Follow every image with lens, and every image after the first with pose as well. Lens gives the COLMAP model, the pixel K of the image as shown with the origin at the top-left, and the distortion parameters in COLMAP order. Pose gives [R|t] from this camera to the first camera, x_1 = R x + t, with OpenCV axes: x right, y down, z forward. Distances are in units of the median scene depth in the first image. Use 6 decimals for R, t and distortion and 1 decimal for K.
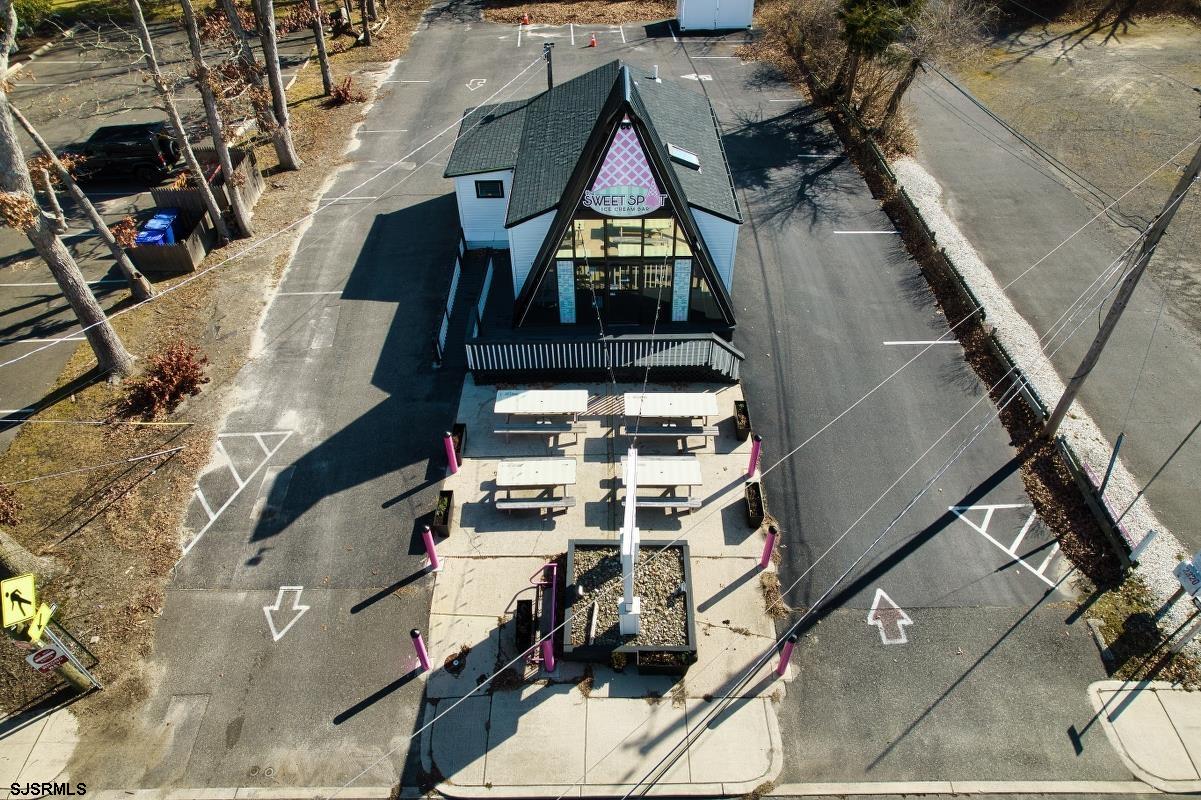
lens RADIAL K [[776.9, 0, 605.7], [0, 776.9, 404.5], [0, 0, 1]] dist [-0.078786, 0.074371]
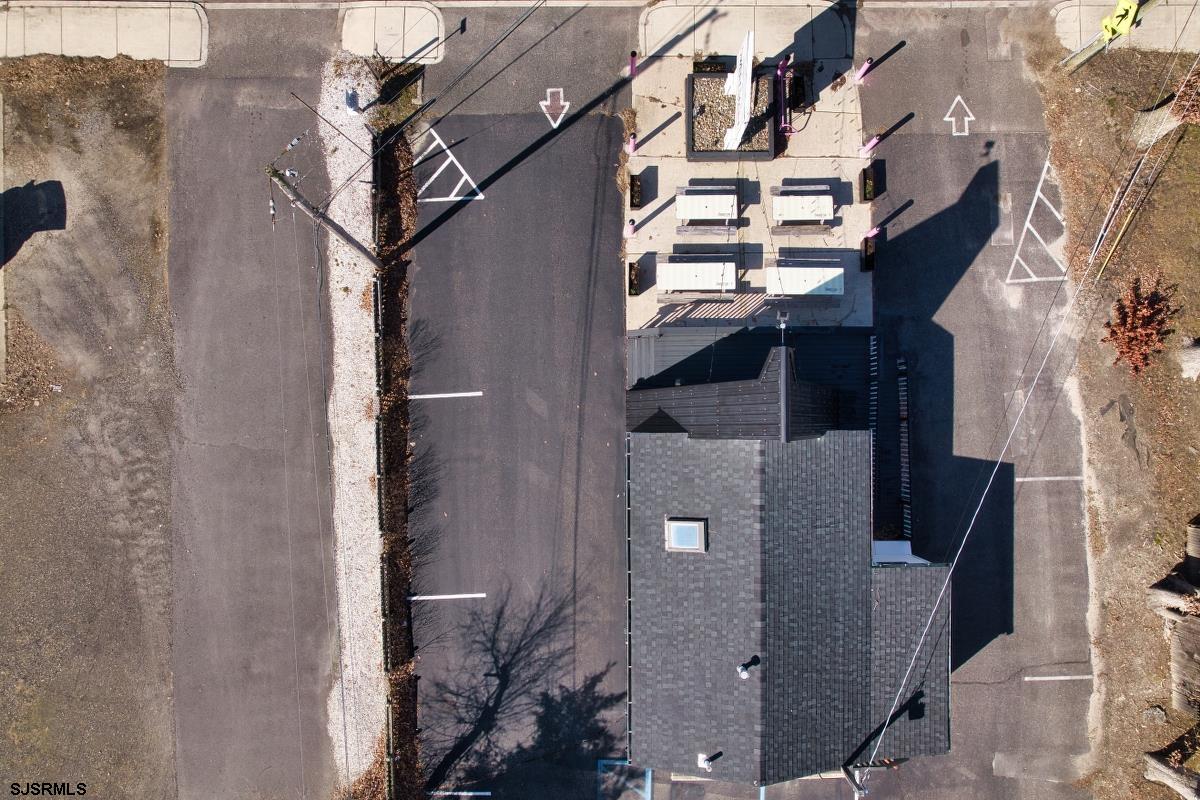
lens RADIAL K [[773.9, 0, 604.6], [0, 773.9, 420.6], [0, 0, 1]] dist [-0.076626, 0.071104]
pose [[-0.999967, 0.000926, 0.008093, 0.216636], [0.005341, -0.675583, 0.737264, -1.027725], [0.006150, 0.737283, 0.675556, 0.370355]]
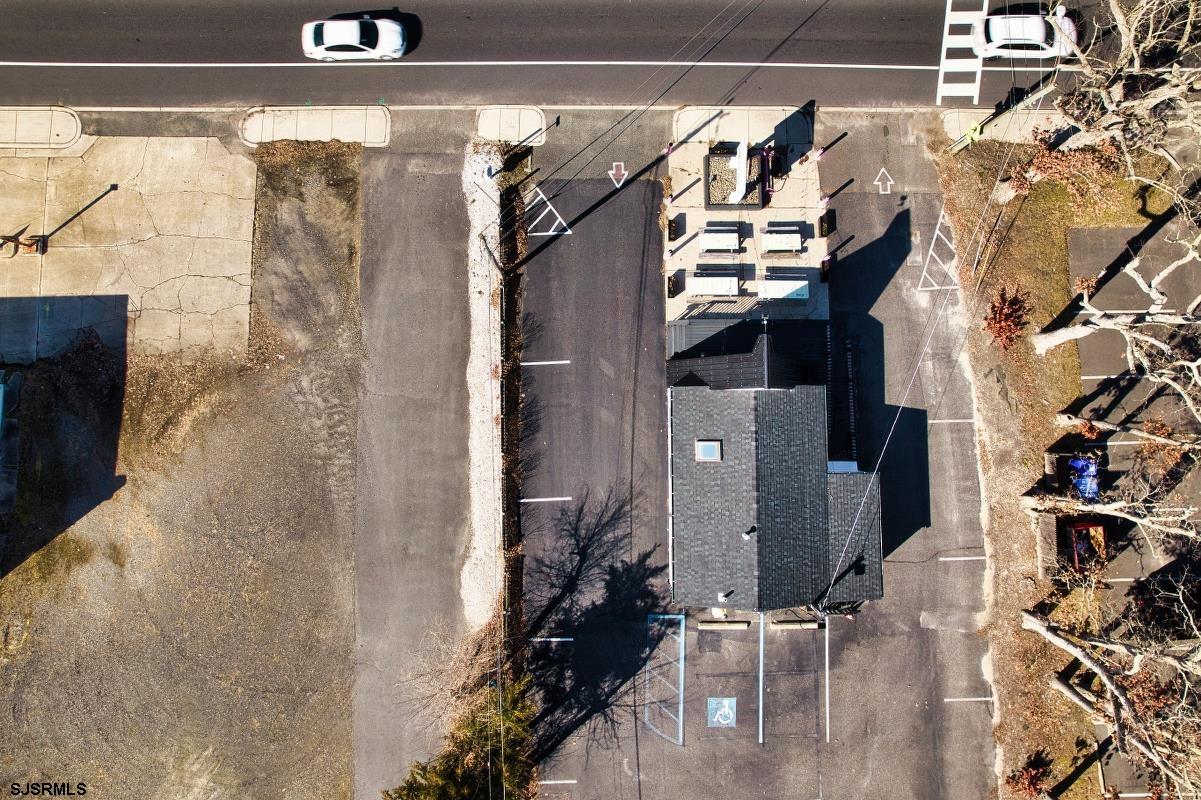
lens RADIAL K [[782.0, 0, 605.9], [0, 782.0, 316.7], [0, 0, 1]] dist [-0.043844, 0.016574]
pose [[-0.999977, -0.003272, 0.005985, 0.325008], [0.006760, -0.591963, 0.805937, -1.535178], [0.000906, 0.805958, 0.591971, -0.027455]]
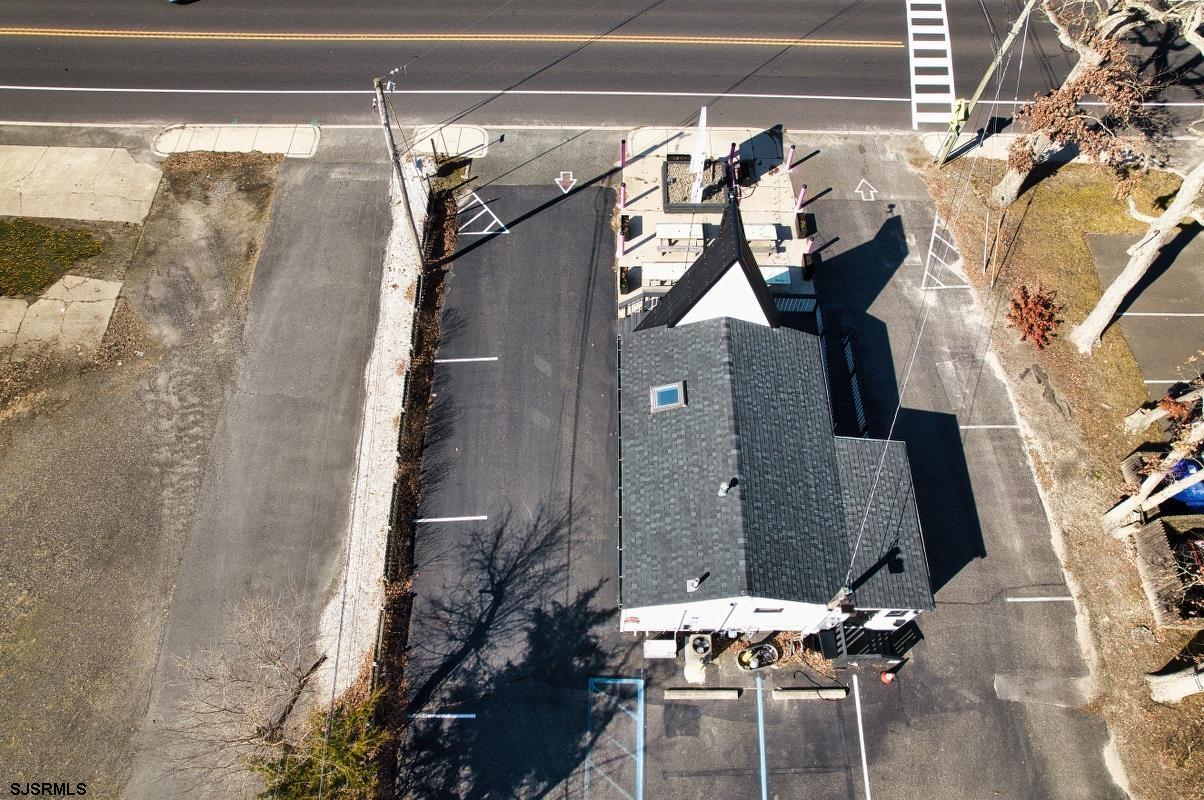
lens RADIAL K [[776.5, 0, 606.7], [0, 776.5, 420.6], [0, 0, 1]] dist [-0.076626, 0.071104]
pose [[-0.999974, -0.006135, 0.003673, 0.207928], [0.005171, -0.265607, 0.964068, -1.540809], [-0.004939, 0.964062, 0.265632, 0.890287]]
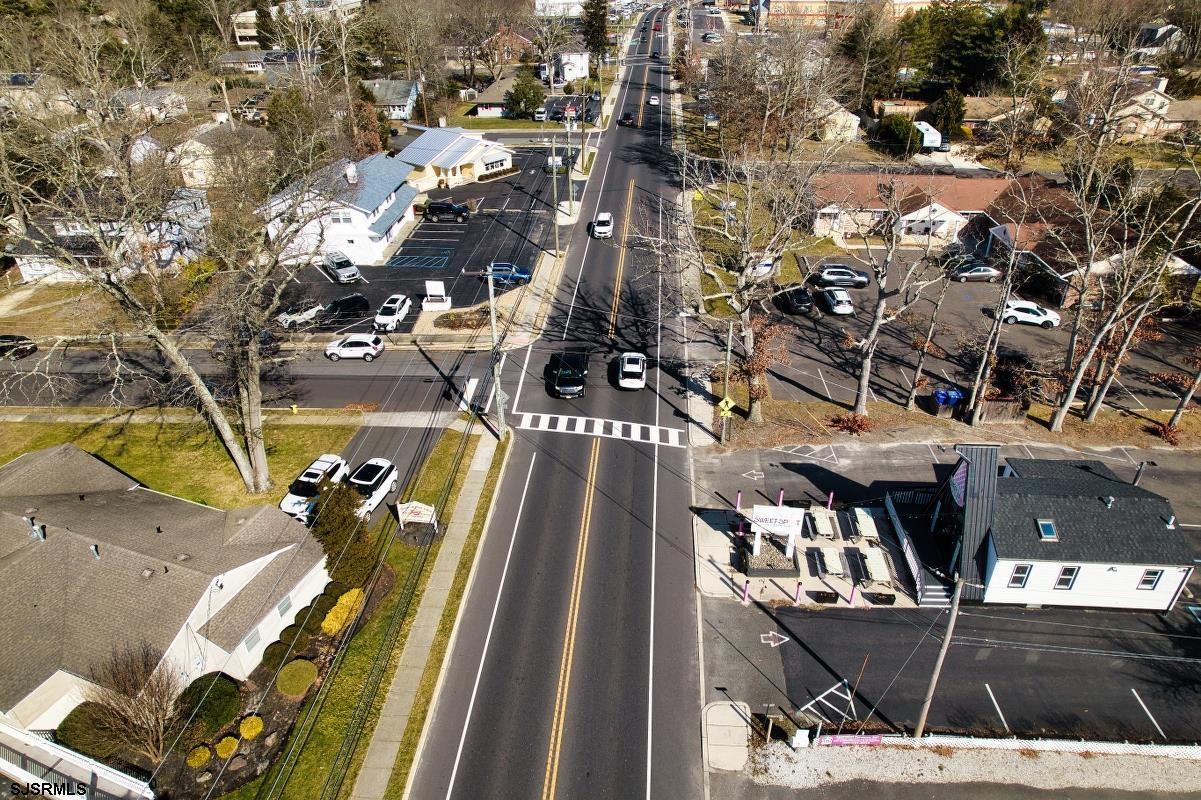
lens RADIAL K [[776.9, 0, 605.7], [0, 776.9, 404.5], [0, 0, 1]] dist [-0.078786, 0.074371]
pose [[-0.069056, 0.529301, -0.845619, 1.602870], [-0.680185, 0.595093, 0.428034, -0.621806], [0.729781, 0.604735, 0.318928, -0.393678]]
